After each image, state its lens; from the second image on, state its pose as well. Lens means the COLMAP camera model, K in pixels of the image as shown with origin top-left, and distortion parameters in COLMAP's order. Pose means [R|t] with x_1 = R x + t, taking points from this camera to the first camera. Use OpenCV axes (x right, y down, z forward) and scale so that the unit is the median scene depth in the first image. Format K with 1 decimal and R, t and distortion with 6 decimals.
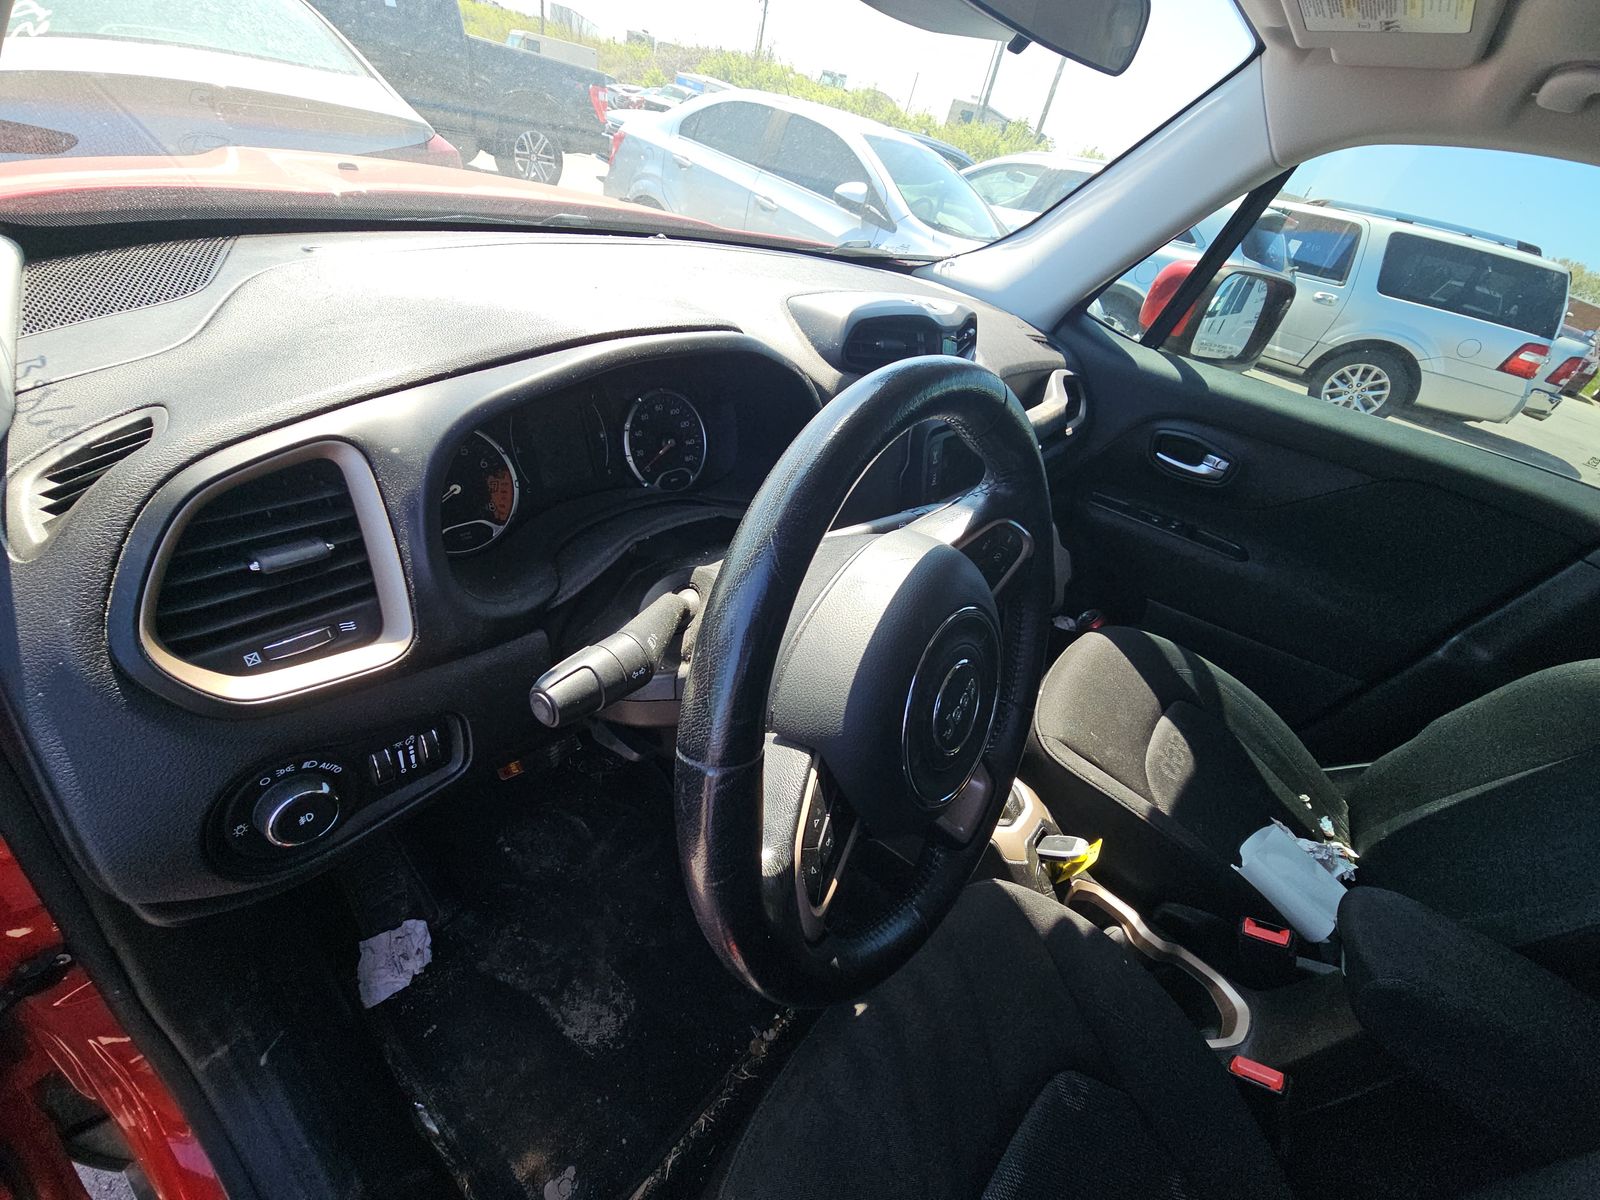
lens RADIAL K [[654.8, 0, 800.0], [0, 654.8, 600.0], [0, 0, 1]] dist [0.021486, -0.015651]
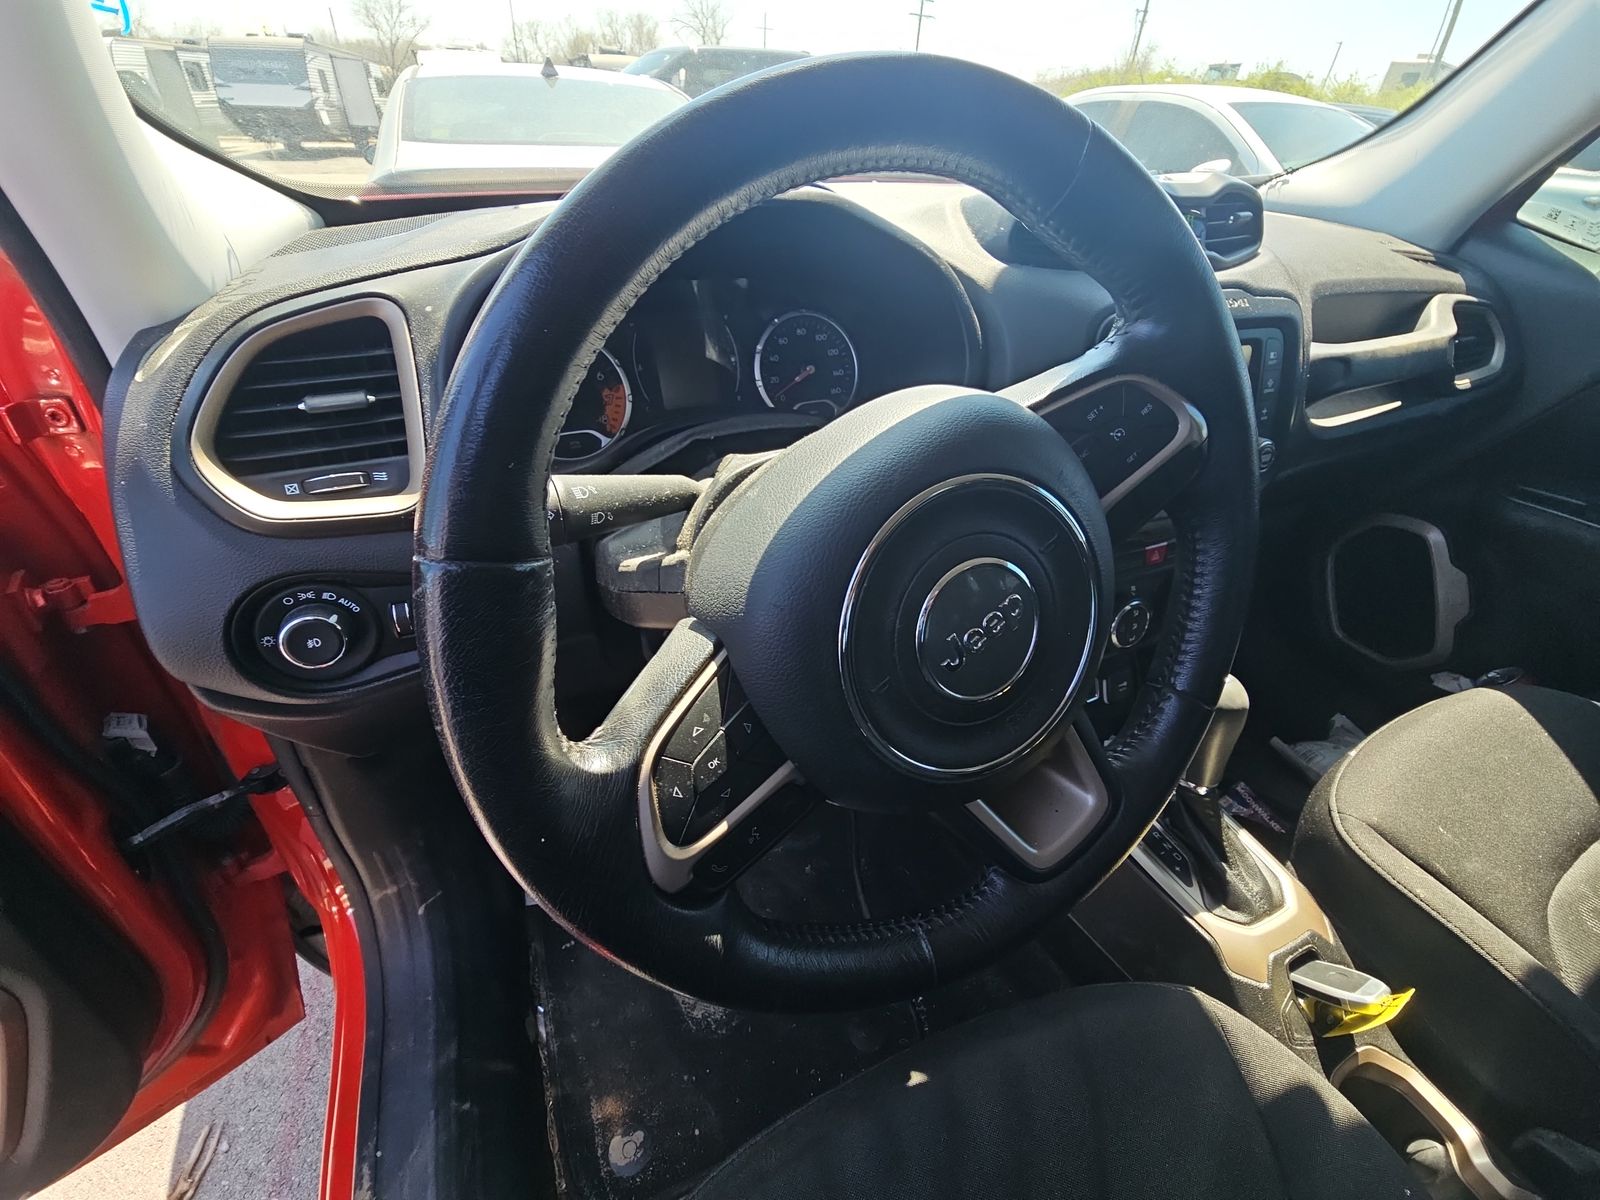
lens RADIAL K [[654.8, 0, 800.0], [0, 654.8, 600.0], [0, 0, 1]] dist [0.021486, -0.015651]
pose [[0.886531, 0.090571, -0.453717, 0.185931], [-0.116727, 0.992714, -0.029911, 0.085364], [0.447702, 0.079478, 0.890644, 0.165541]]
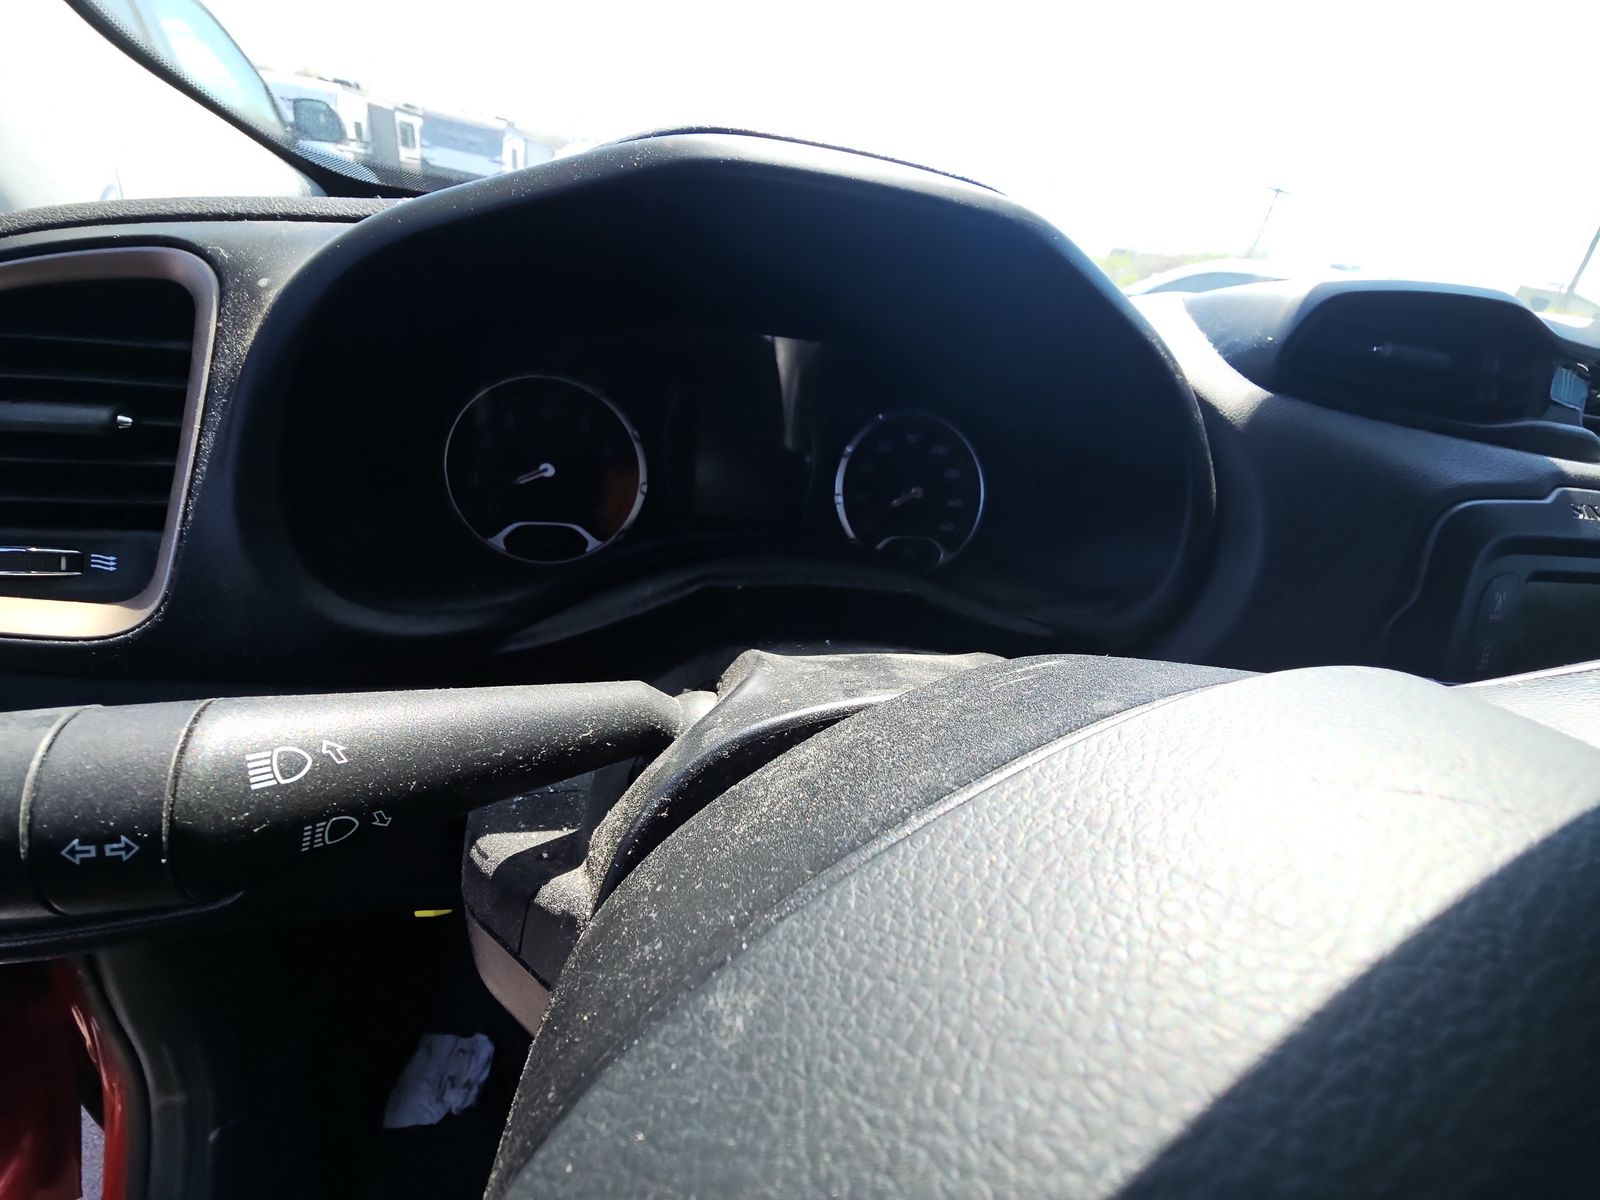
lens RADIAL K [[653.4, 0, 805.4], [0, 653.4, 603.0], [0, 0, 1]] dist [0.019109, -0.015398]
pose [[0.827297, 0.194892, -0.526875, 0.051036], [-0.311864, 0.939427, -0.142190, -0.015657], [0.467249, 0.281946, 0.837965, 0.366332]]
